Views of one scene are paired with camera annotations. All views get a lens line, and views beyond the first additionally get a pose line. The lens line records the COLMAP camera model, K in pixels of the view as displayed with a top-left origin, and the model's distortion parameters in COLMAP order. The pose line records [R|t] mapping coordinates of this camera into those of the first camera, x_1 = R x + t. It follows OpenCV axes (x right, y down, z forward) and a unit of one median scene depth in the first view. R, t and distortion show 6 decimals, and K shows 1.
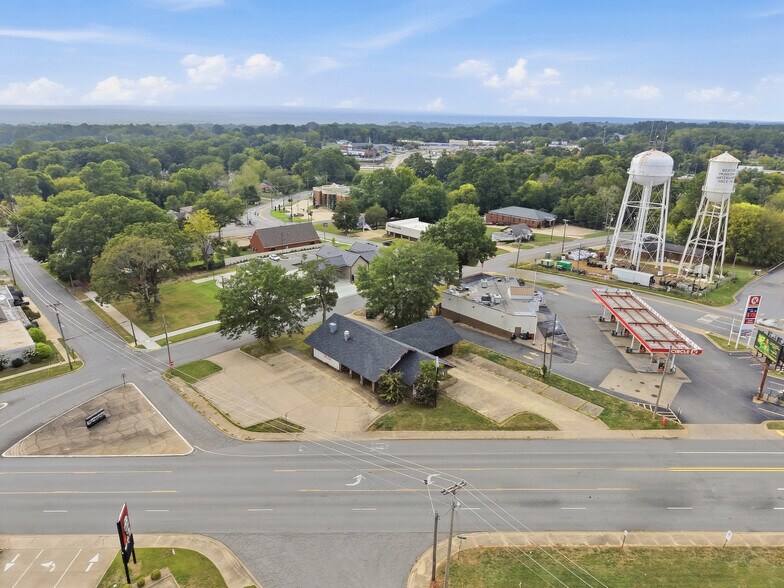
lens RADIAL K [[522.4, 0, 392.2], [0, 522.4, 289.5], [0, 0, 1]] dist [0.063727, -0.081988]
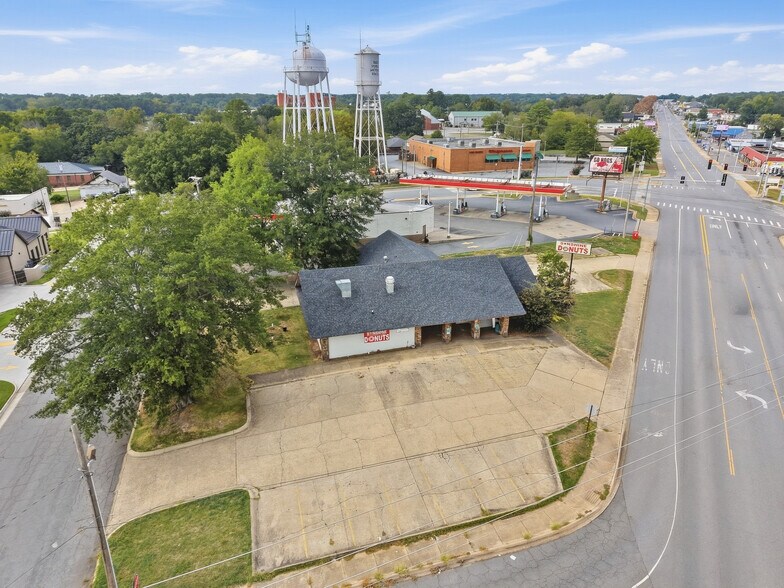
lens RADIAL K [[522.2, 0, 392.7], [0, 522.2, 300.3], [0, 0, 1]] dist [0.040678, -0.046386]
pose [[0.437311, -0.340142, 0.832504, -0.555667], [0.294690, 0.928802, 0.224687, -0.017187], [-0.849657, 0.147072, 0.506412, 0.754201]]
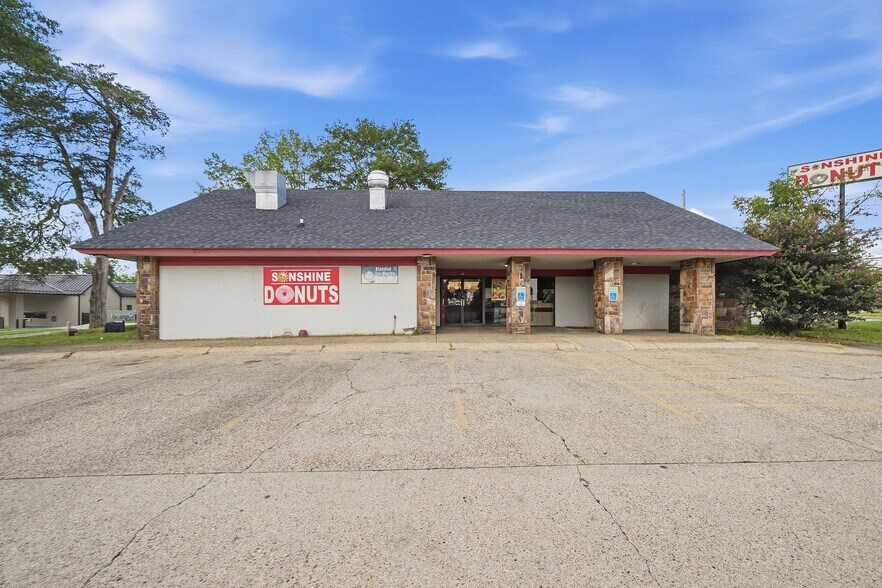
lens RADIAL K [[366.5, 0, 439.7], [0, 366.5, 303.6], [0, 0, 1]] dist [-0.000880, 0.000123]
pose [[0.648033, -0.009279, 0.761556, -0.197003], [0.250201, 0.947022, -0.201366, 0.176354], [-0.719342, 0.321034, 0.616023, 0.930998]]
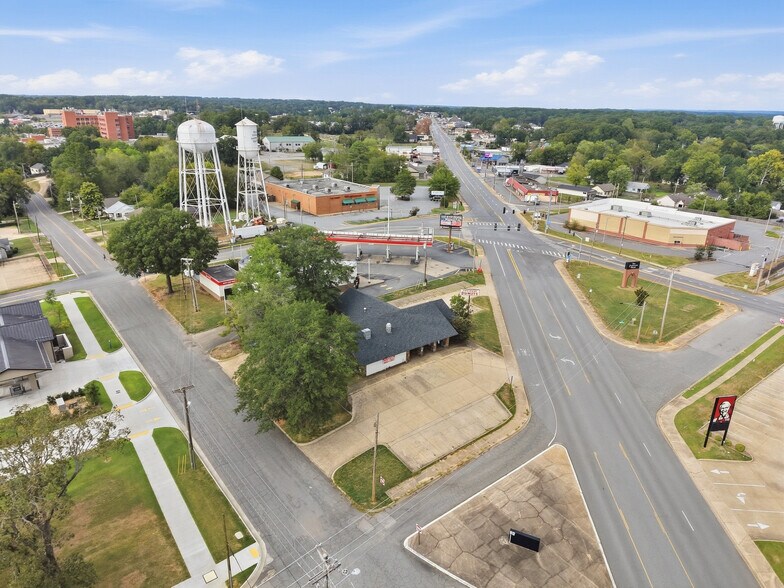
lens RADIAL K [[521.2, 0, 392.9], [0, 521.2, 297.8], [0, 0, 1]] dist [0.065899, -0.088819]
pose [[0.061205, -0.362131, 0.930116, -0.961164], [0.297209, 0.896204, 0.329370, -0.272937], [-0.952849, 0.256279, 0.162481, 0.857139]]
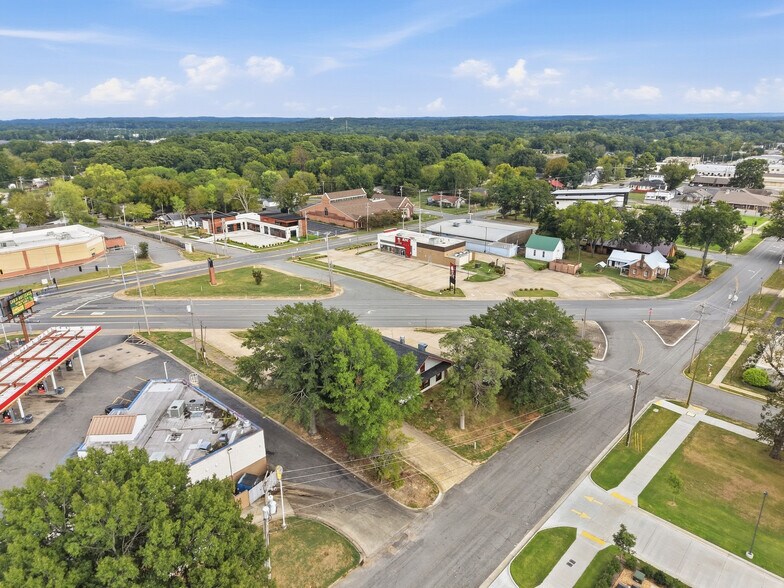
lens RADIAL K [[521.2, 0, 392.9], [0, 521.2, 297.8], [0, 0, 1]] dist [0.065899, -0.088819]
pose [[-0.994915, 0.023356, -0.097969, 0.019053], [-0.041054, 0.794207, 0.606259, -0.551610], [0.091968, 0.607198, -0.789210, 1.741128]]
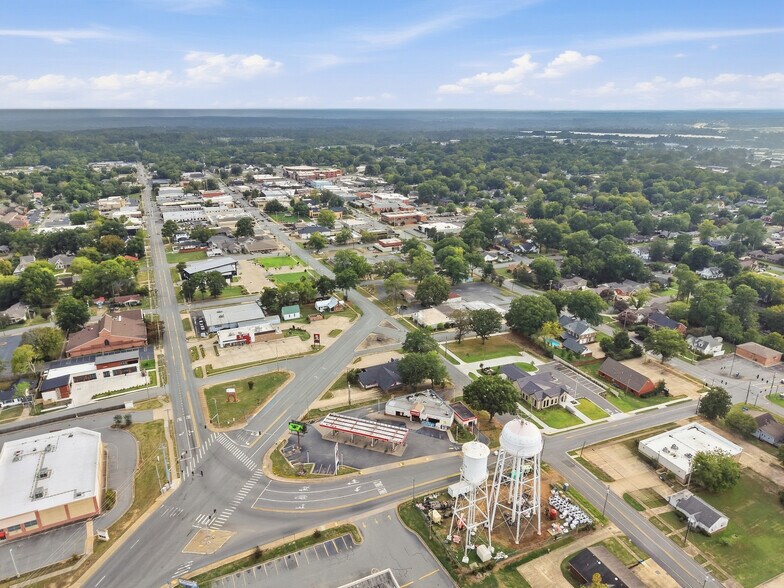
lens RADIAL K [[514.7, 0, 392.4], [0, 514.7, 313.0], [0, 0, 1]] dist [0.066409, -0.086246]
pose [[-0.288360, 0.336453, -0.896464, 2.178275], [-0.308661, 0.853594, 0.419648, -1.231246], [0.906409, 0.397714, -0.142293, 1.327554]]
